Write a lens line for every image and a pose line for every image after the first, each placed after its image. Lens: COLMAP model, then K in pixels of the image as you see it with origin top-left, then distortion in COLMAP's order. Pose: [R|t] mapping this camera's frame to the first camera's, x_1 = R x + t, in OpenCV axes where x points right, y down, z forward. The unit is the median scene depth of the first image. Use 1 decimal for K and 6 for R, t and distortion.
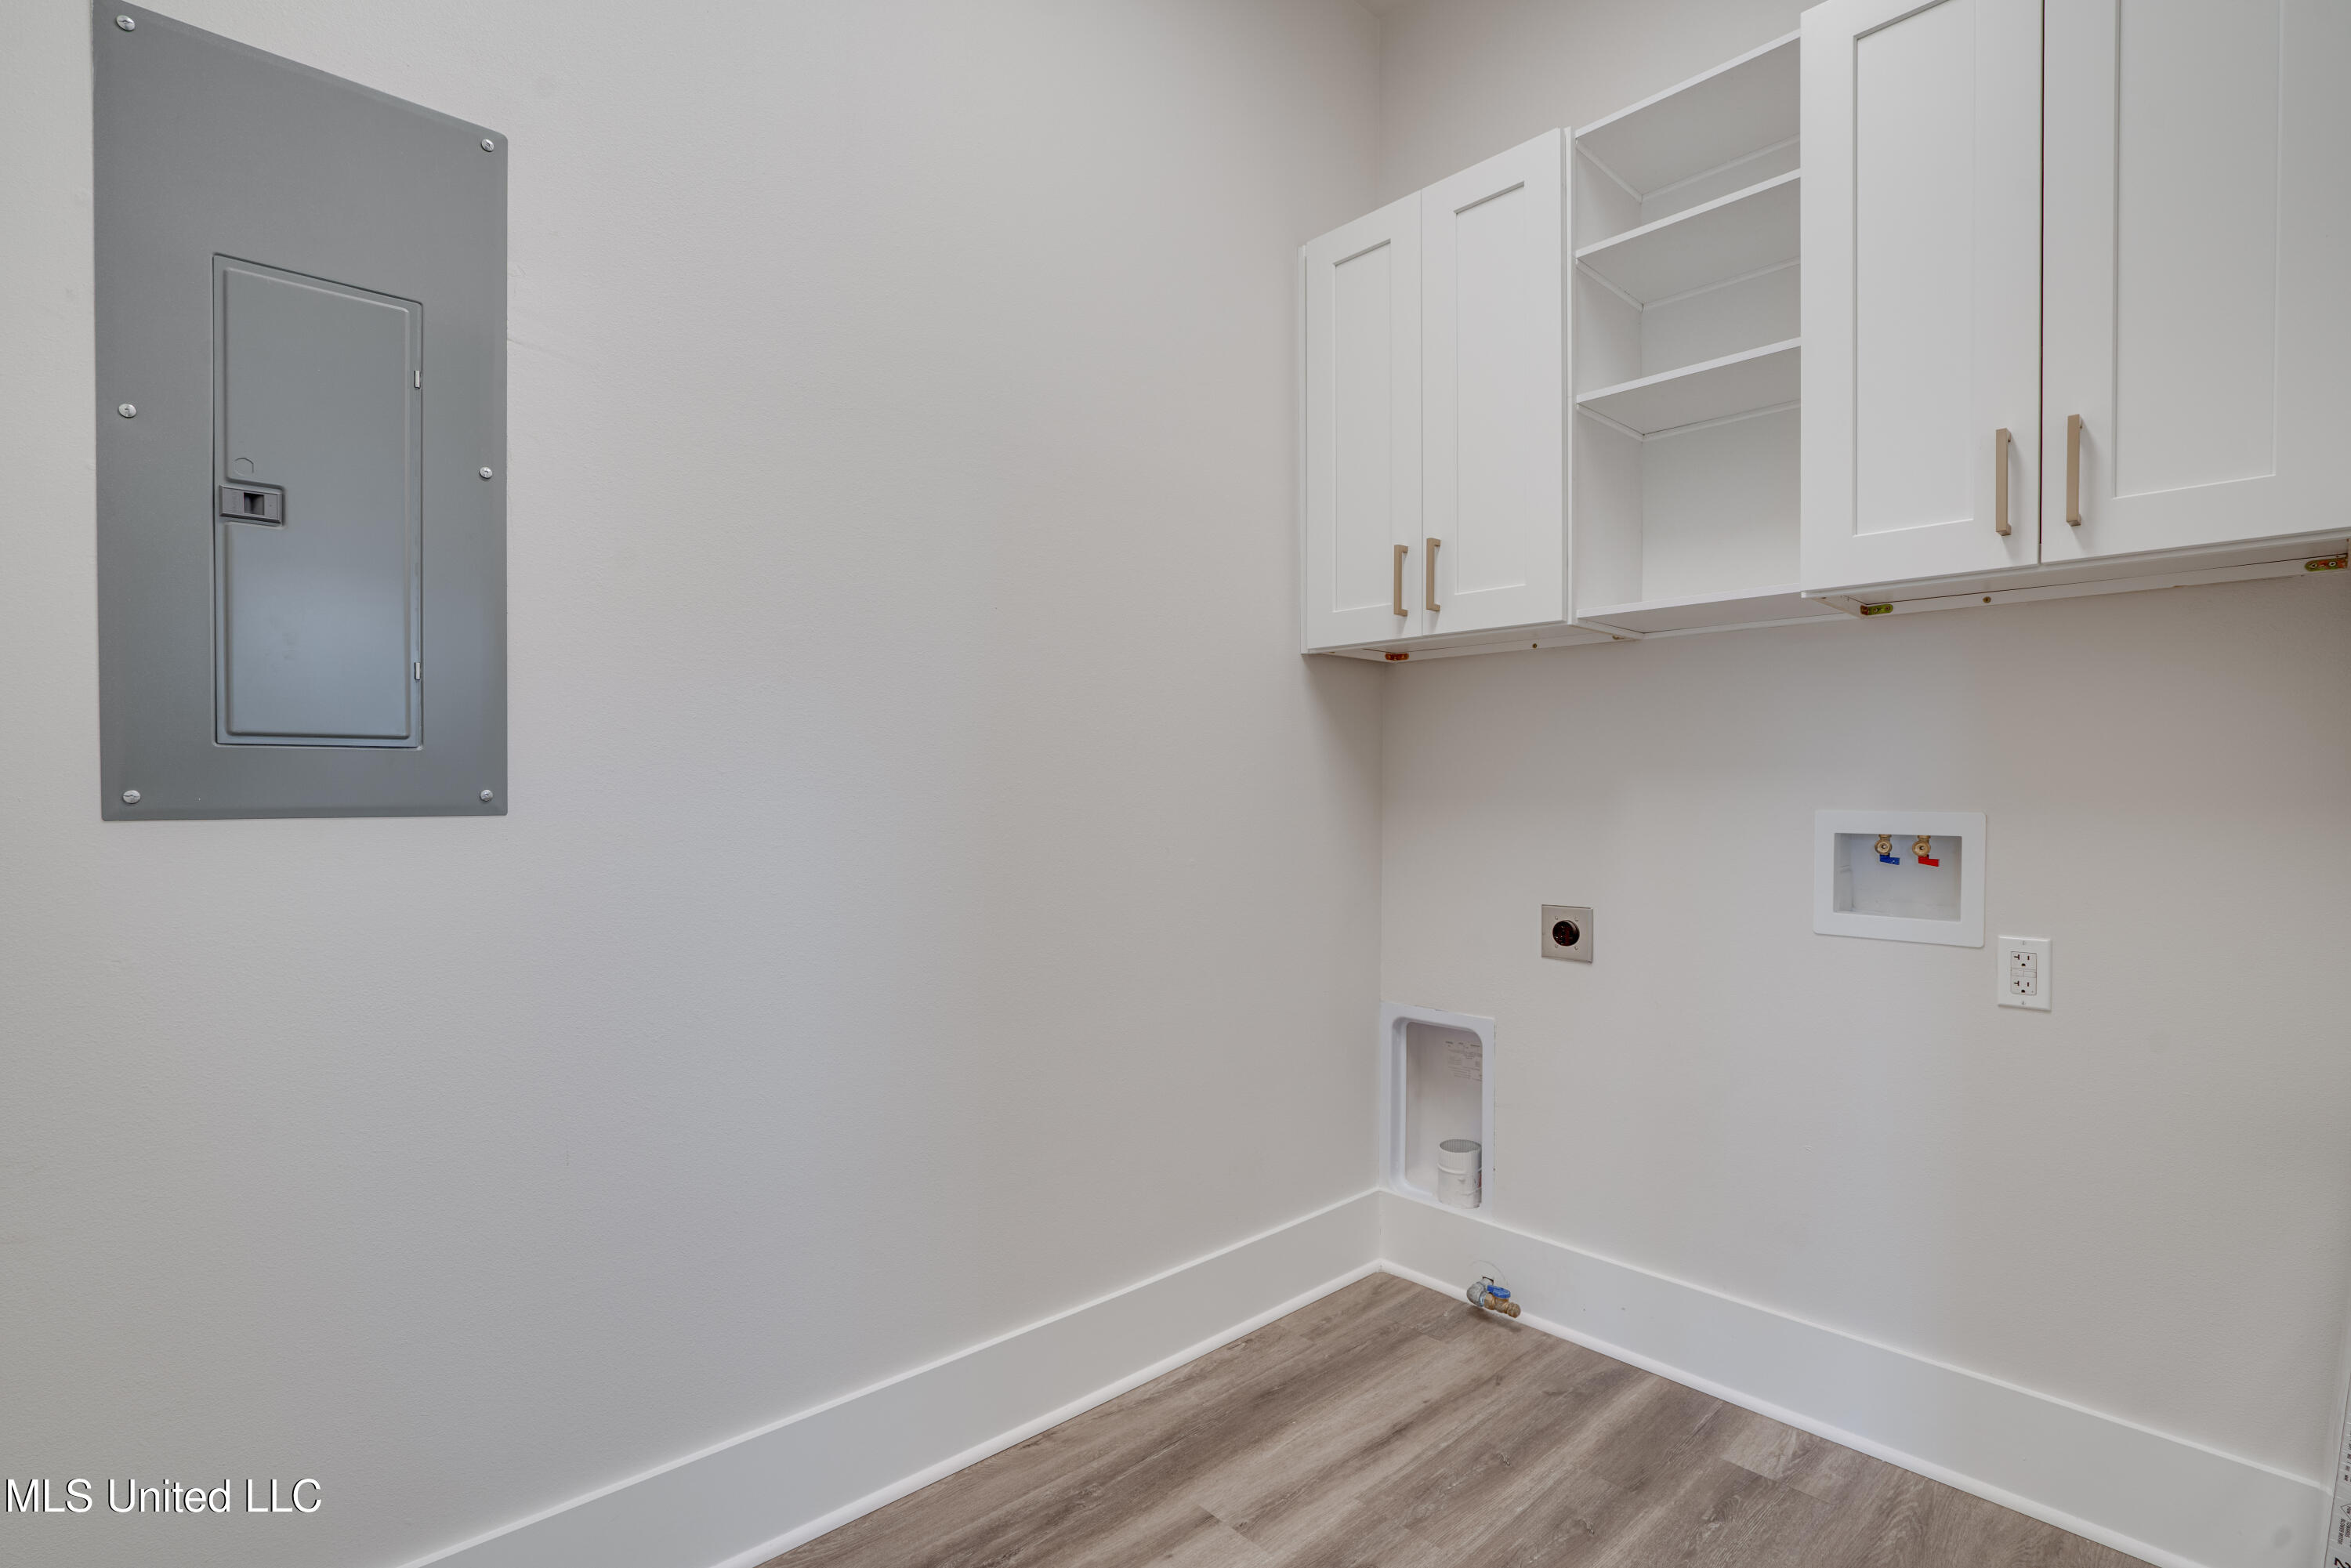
lens RADIAL K [[1097.2, 0, 1129.3], [0, 1097.2, 798.3], [0, 0, 1]] dist [-0.045984, 0.003174]
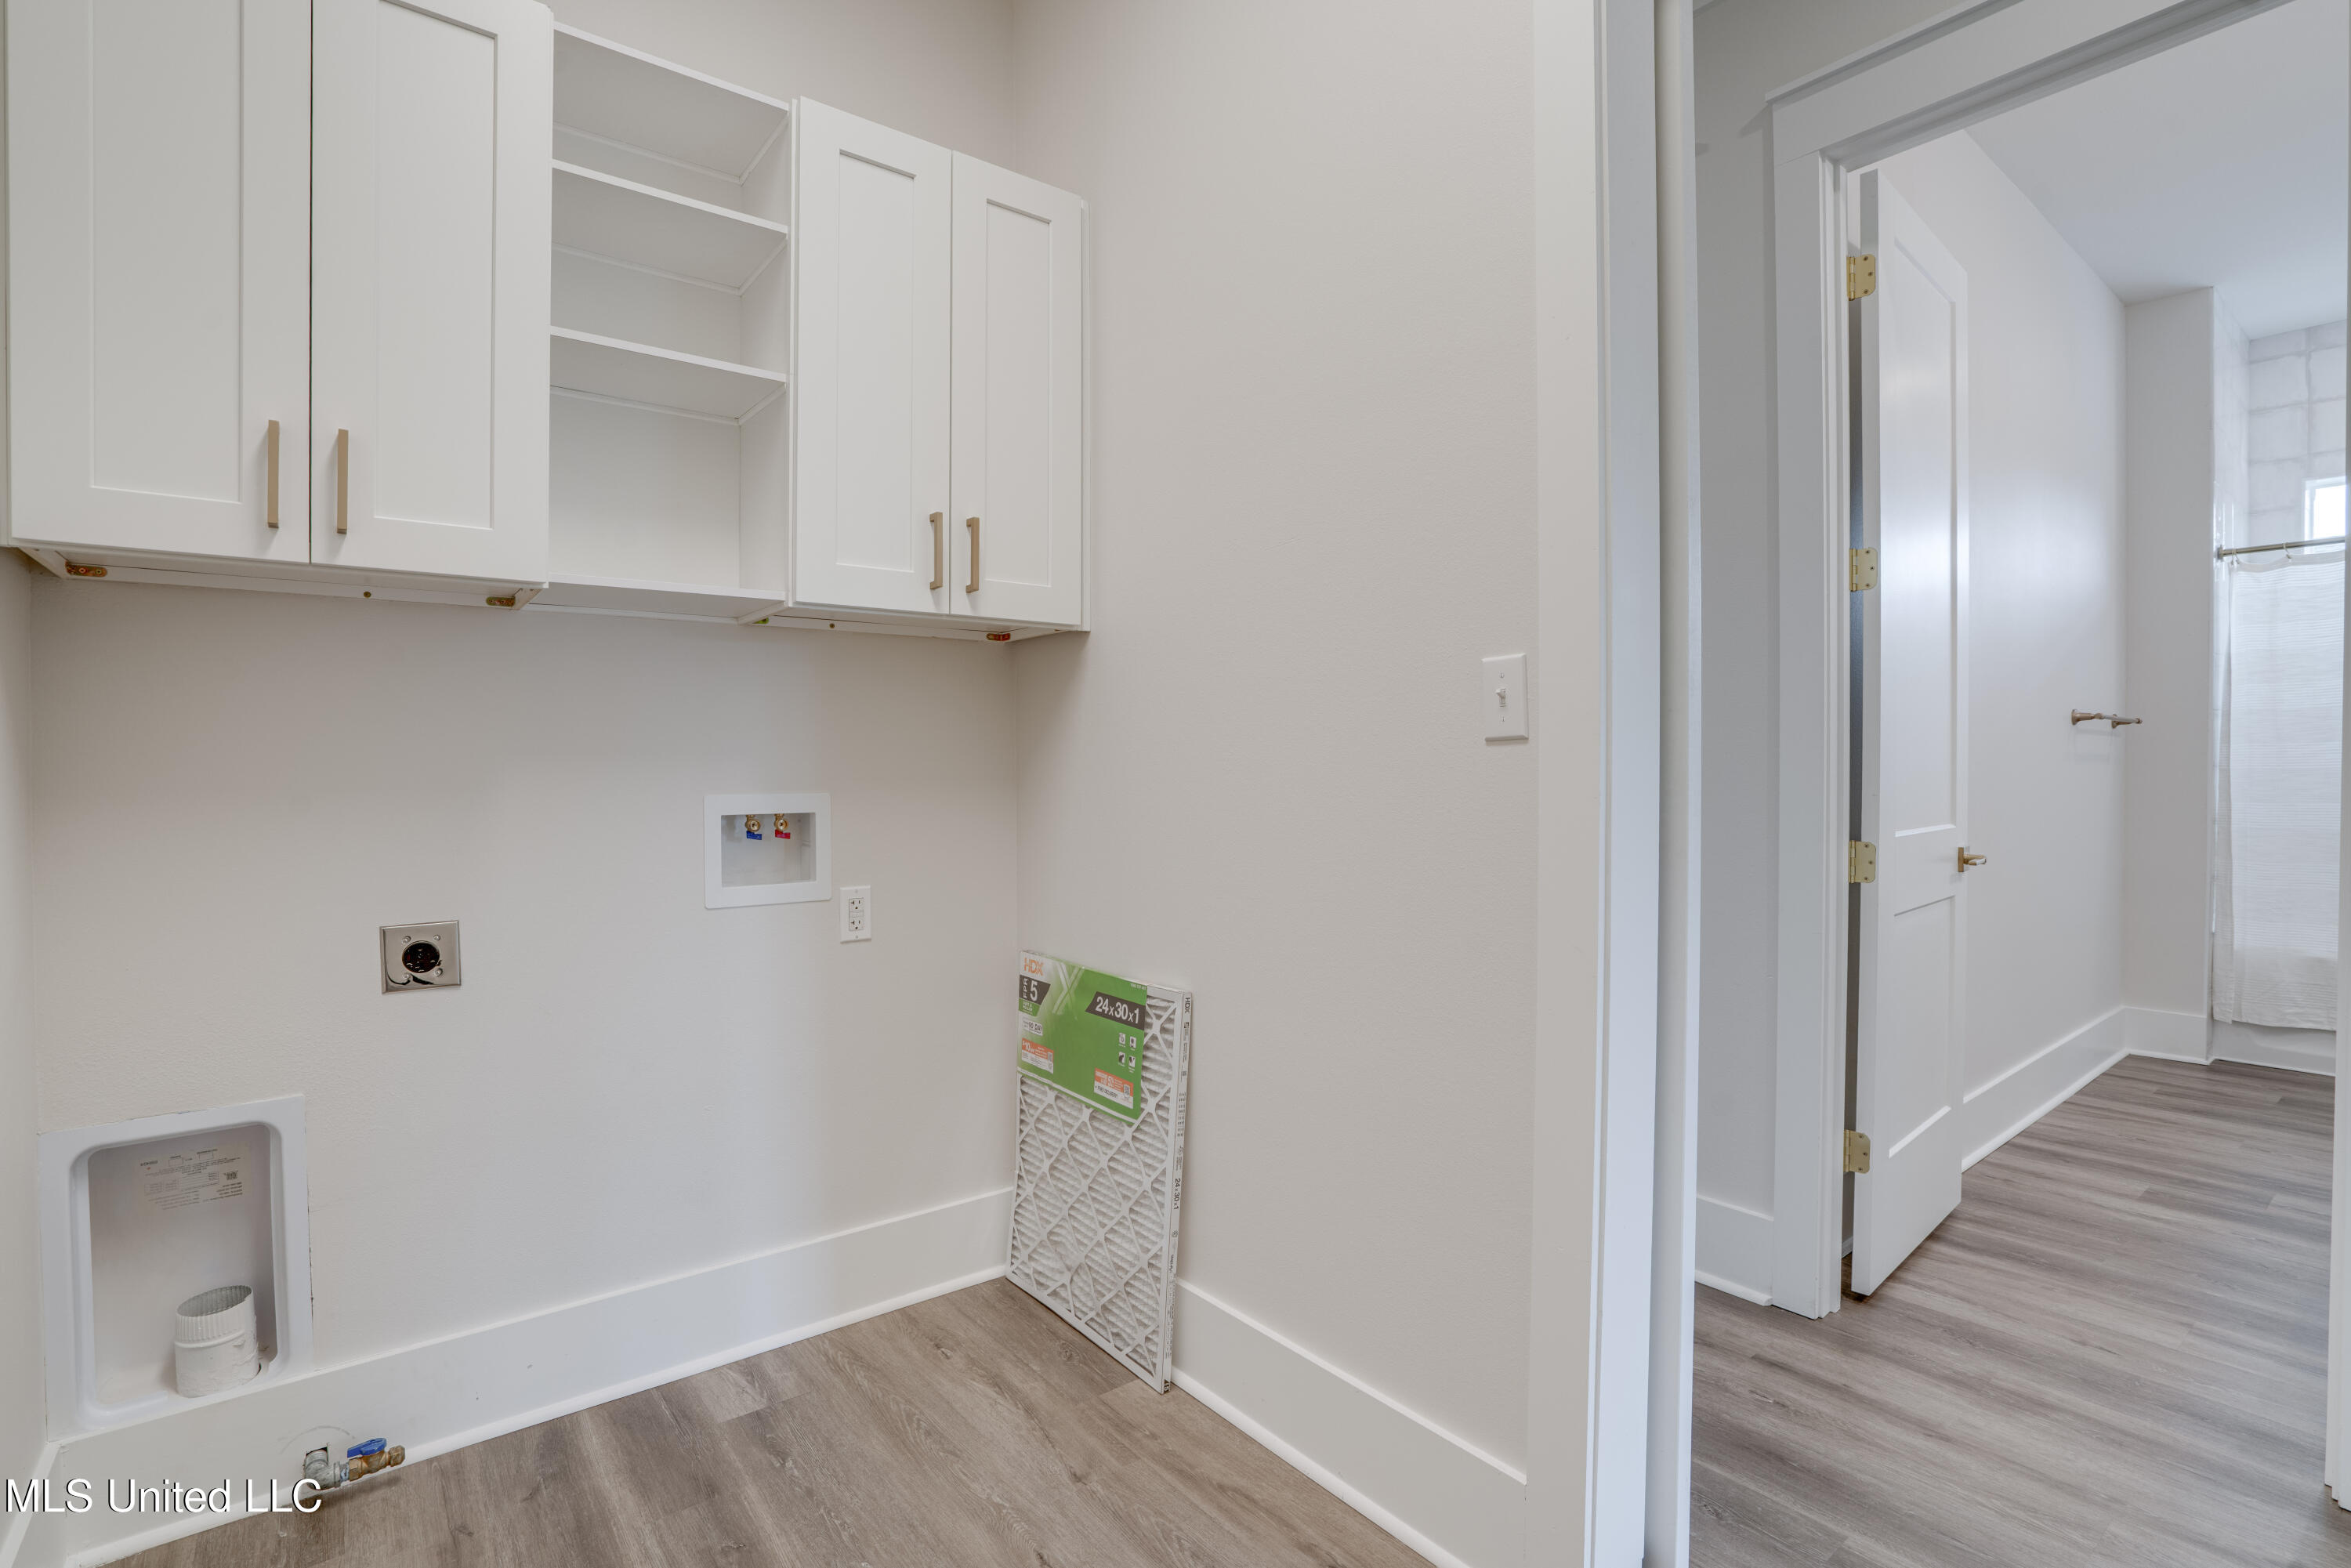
lens RADIAL K [[1083.6, 0, 1166.2], [0, 1083.6, 787.5], [0, 0, 1]] dist [-0.050800, 0.016481]
pose [[0.054572, -0.014847, 0.998399, -0.399642], [0.018719, 0.999729, 0.013844, -0.003594], [-0.998334, 0.017934, 0.054835, 0.452819]]
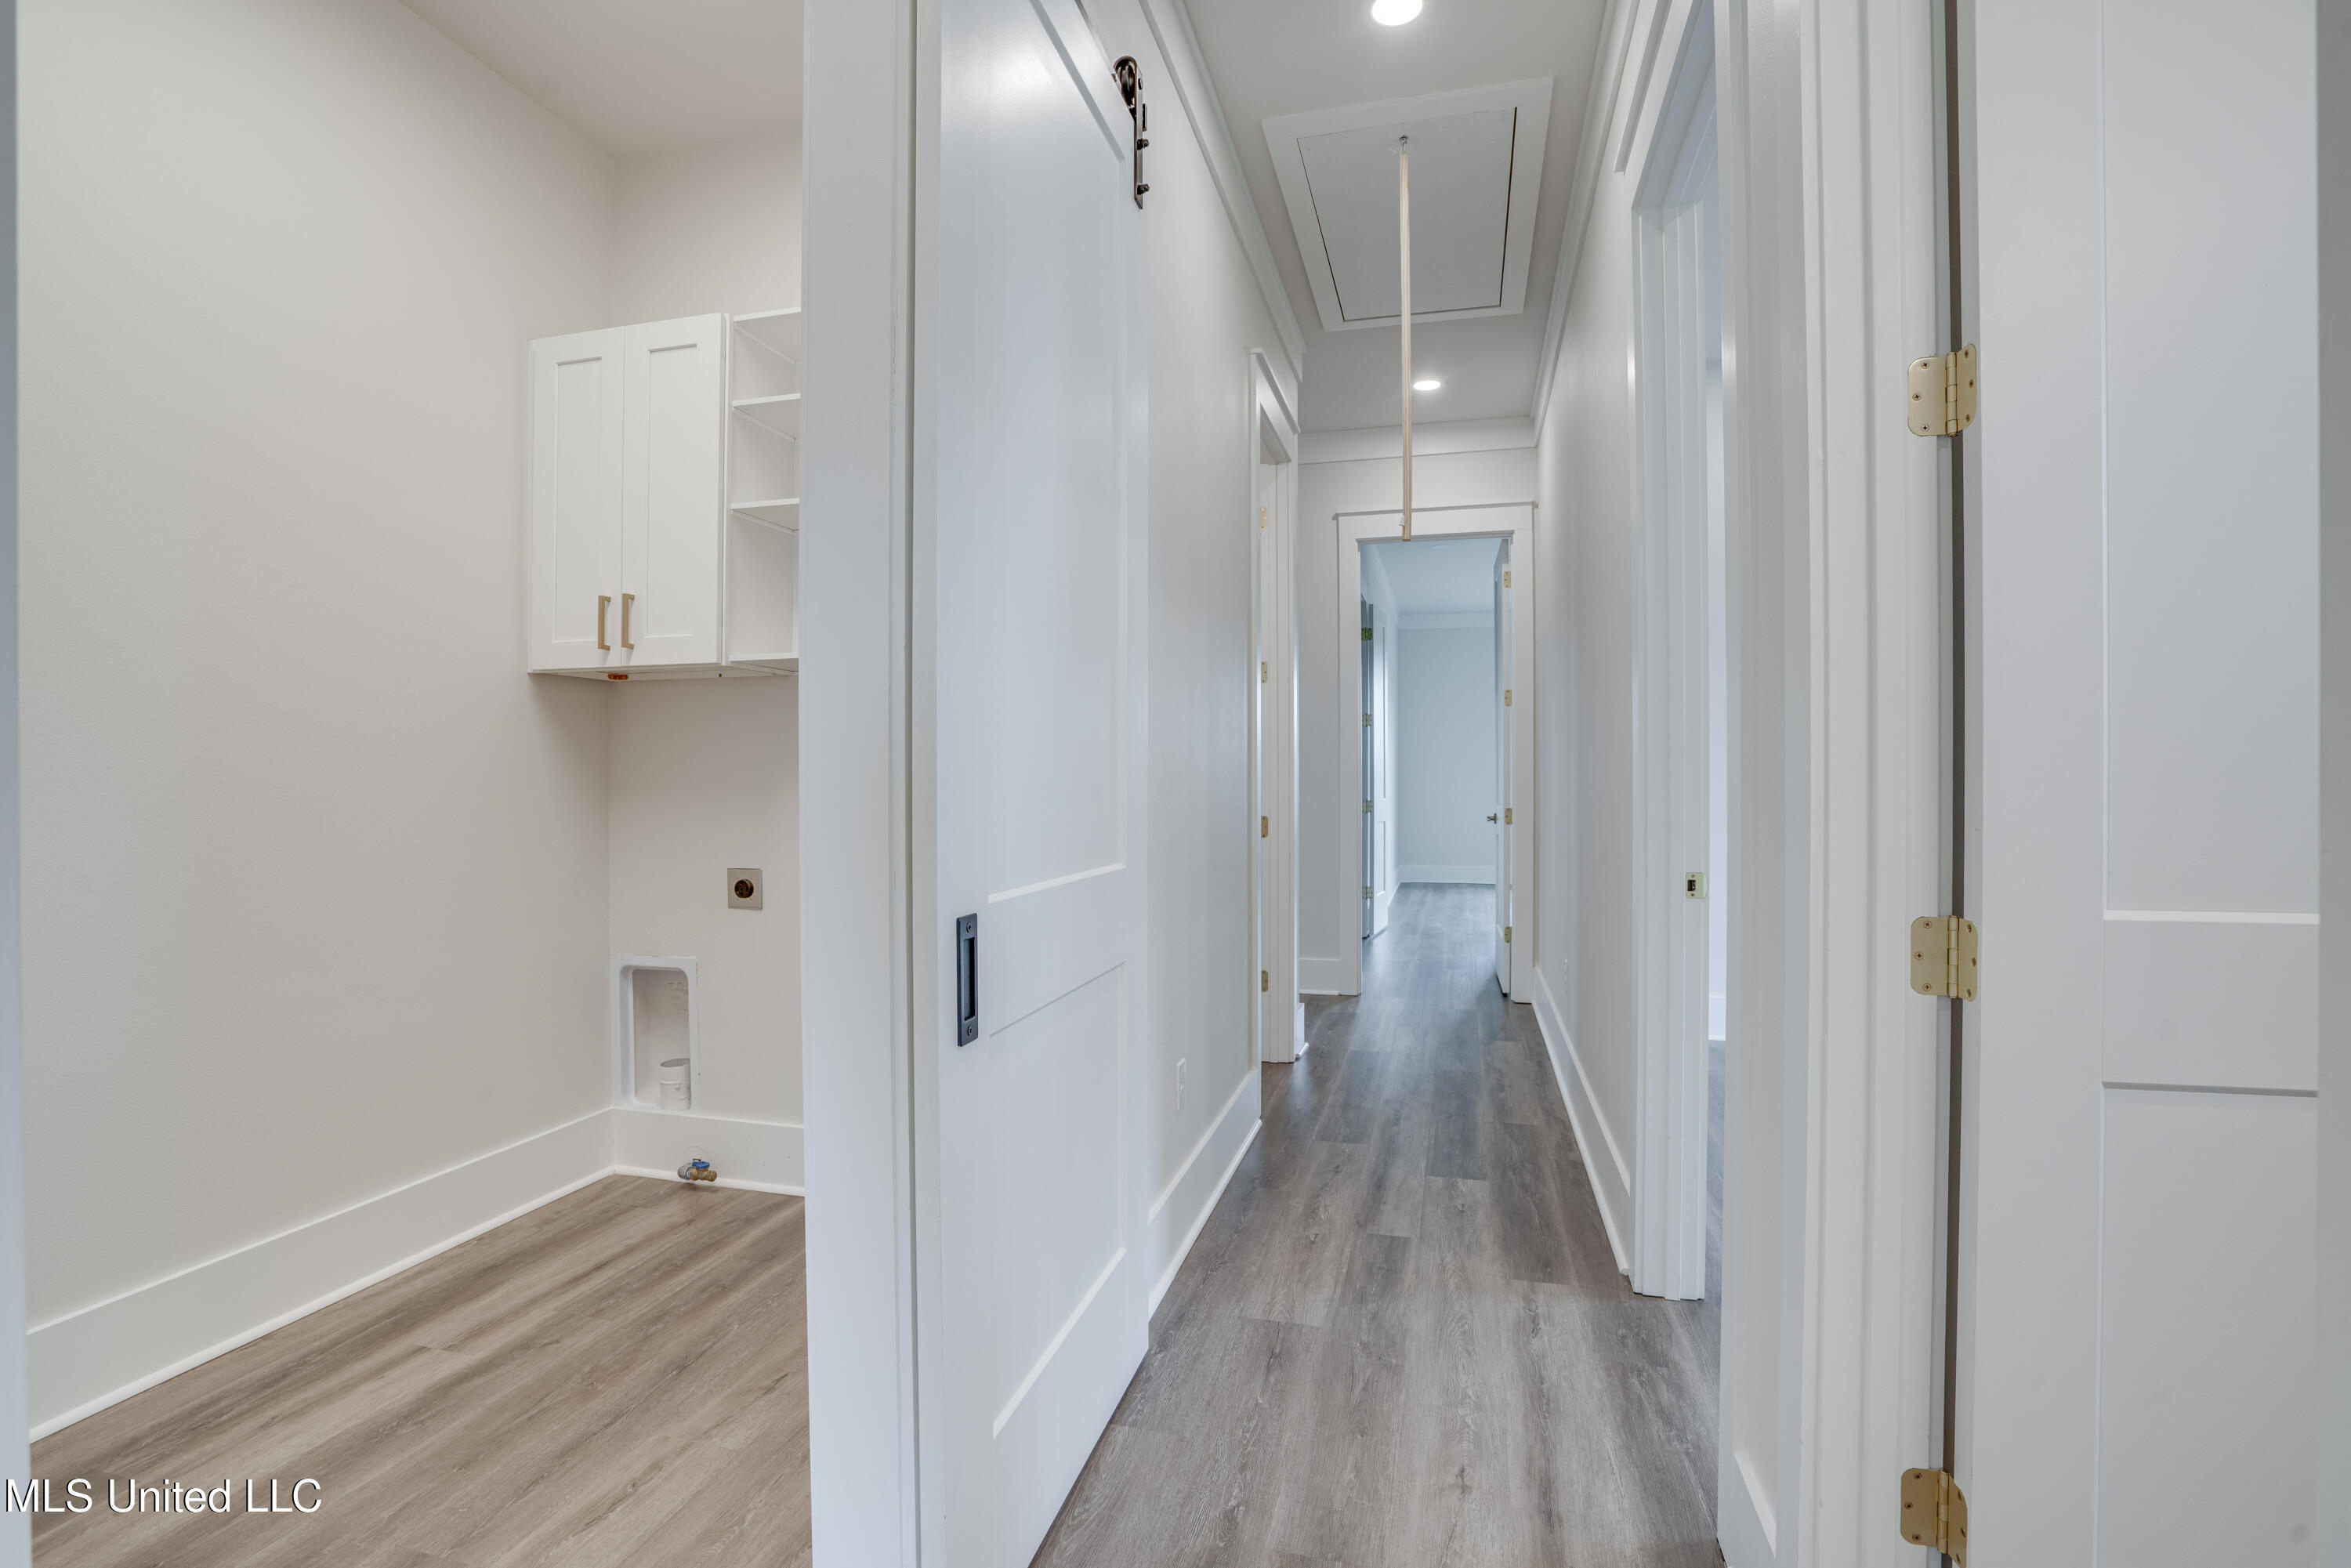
lens RADIAL K [[1083.6, 0, 1143.3], [0, 1083.6, 784.3], [0, 0, 1]] dist [-0.050800, 0.016481]
pose [[0.833705, -0.002490, 0.552205, 0.084570], [0.009428, 0.999908, -0.009725, 0.013040], [-0.552130, 0.013314, 0.833652, -0.445498]]
